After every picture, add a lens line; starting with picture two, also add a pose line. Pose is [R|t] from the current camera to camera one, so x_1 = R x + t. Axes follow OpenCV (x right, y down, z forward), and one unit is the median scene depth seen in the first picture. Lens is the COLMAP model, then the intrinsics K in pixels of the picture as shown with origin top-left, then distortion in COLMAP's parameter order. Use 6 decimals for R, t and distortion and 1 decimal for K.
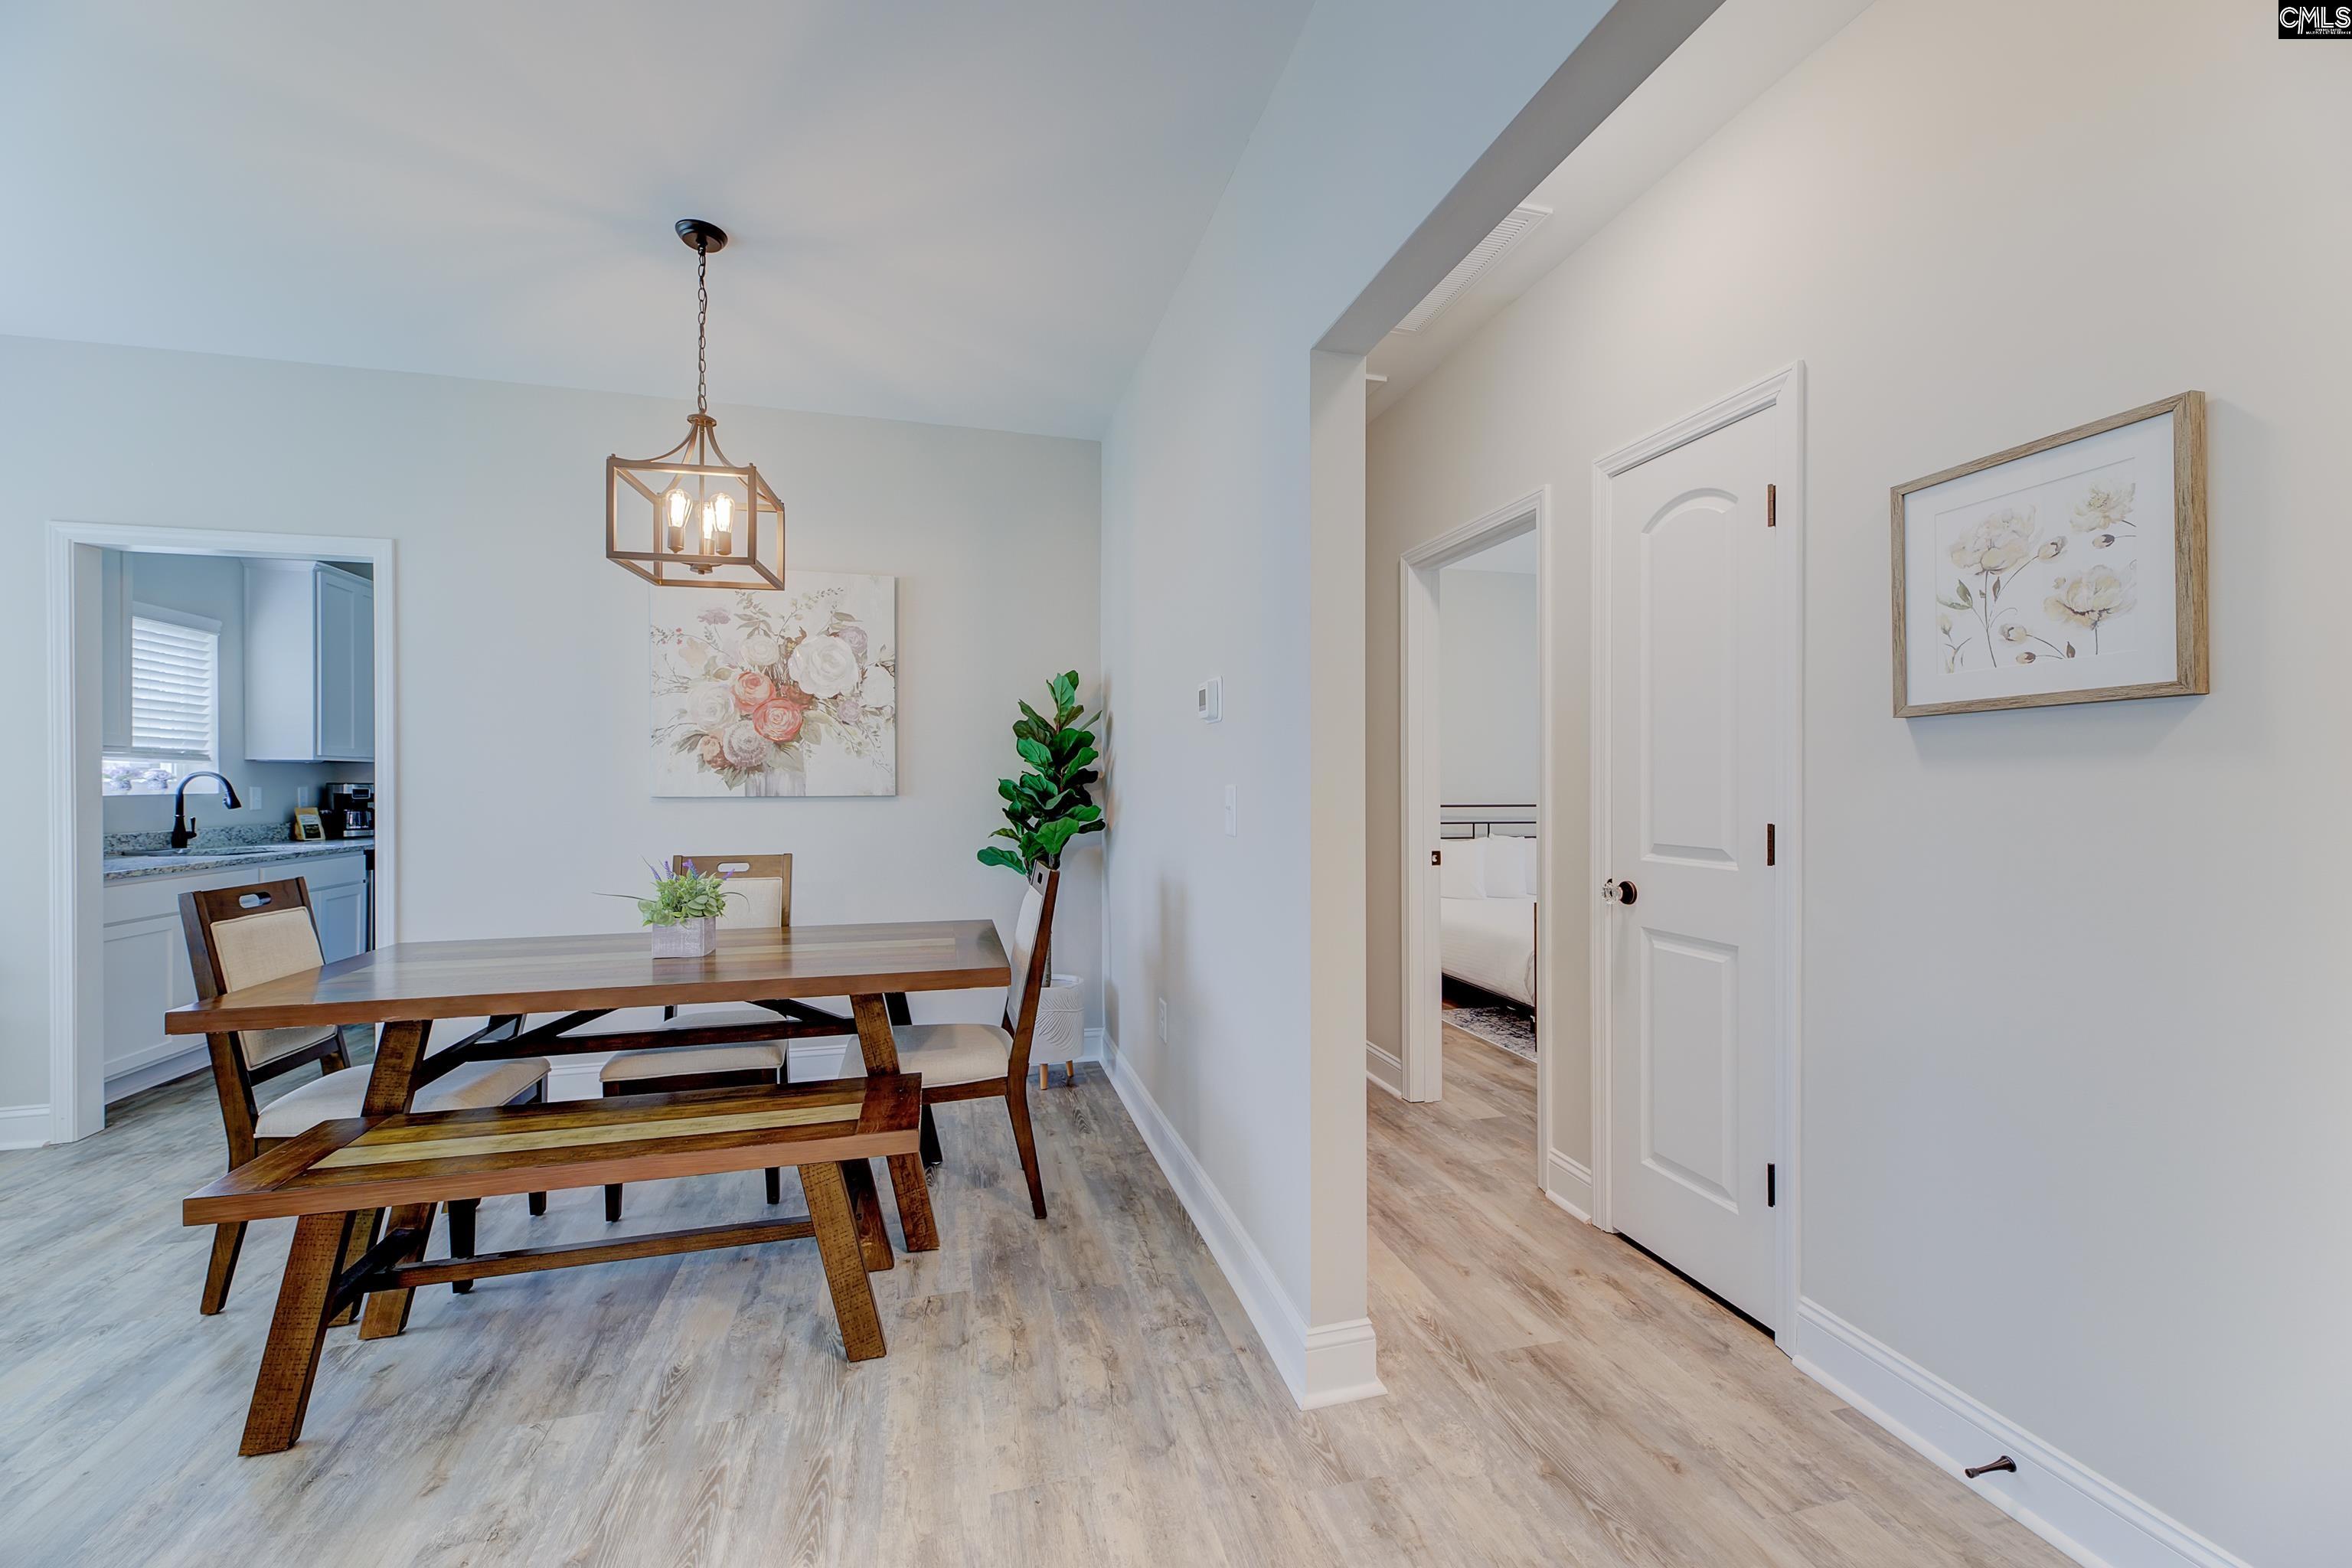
lens RADIAL K [[954.4, 0, 1157.2], [0, 954.4, 768.4], [0, 0, 1]] dist [0.012979, -0.000199]
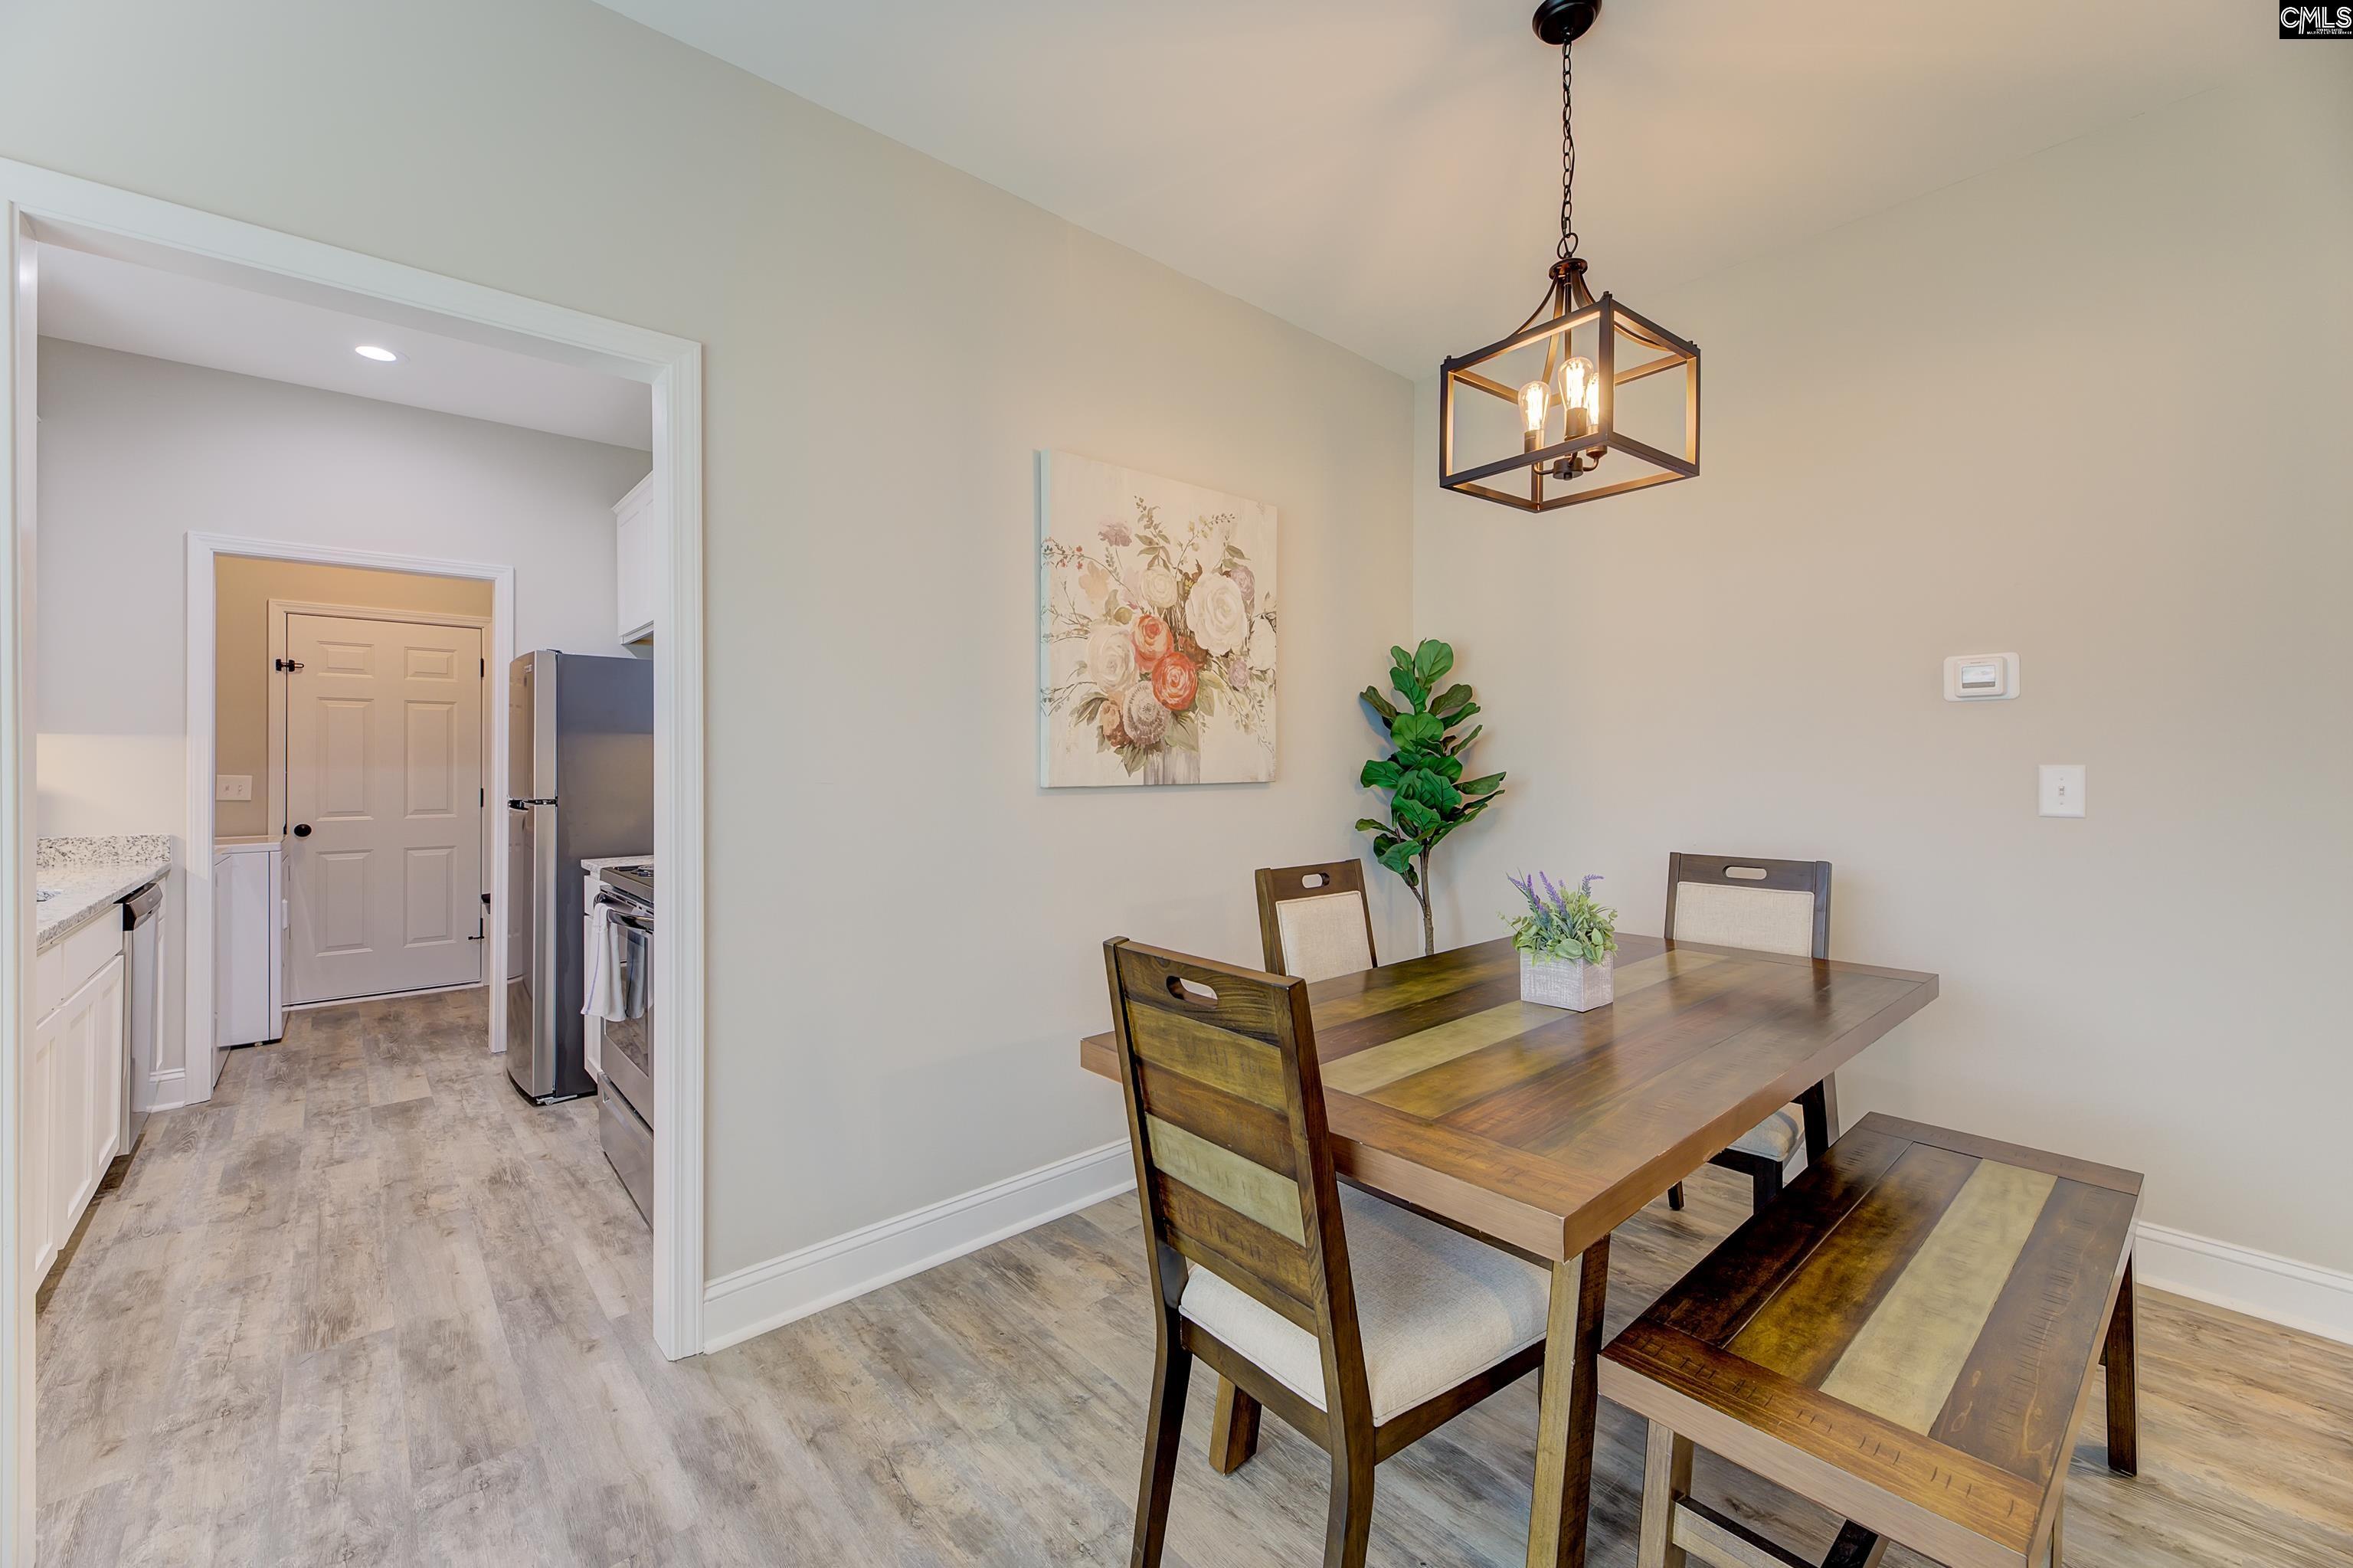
lens RADIAL K [[954.9, 0, 1157.7], [0, 954.9, 768.4], [0, 0, 1]] dist [0.012979, -0.000199]
pose [[0.893057, -0.005072, 0.449915, -0.746523], [-0.003173, 0.999841, 0.017571, 0.003980], [-0.449932, -0.017119, 0.892898, 0.337128]]
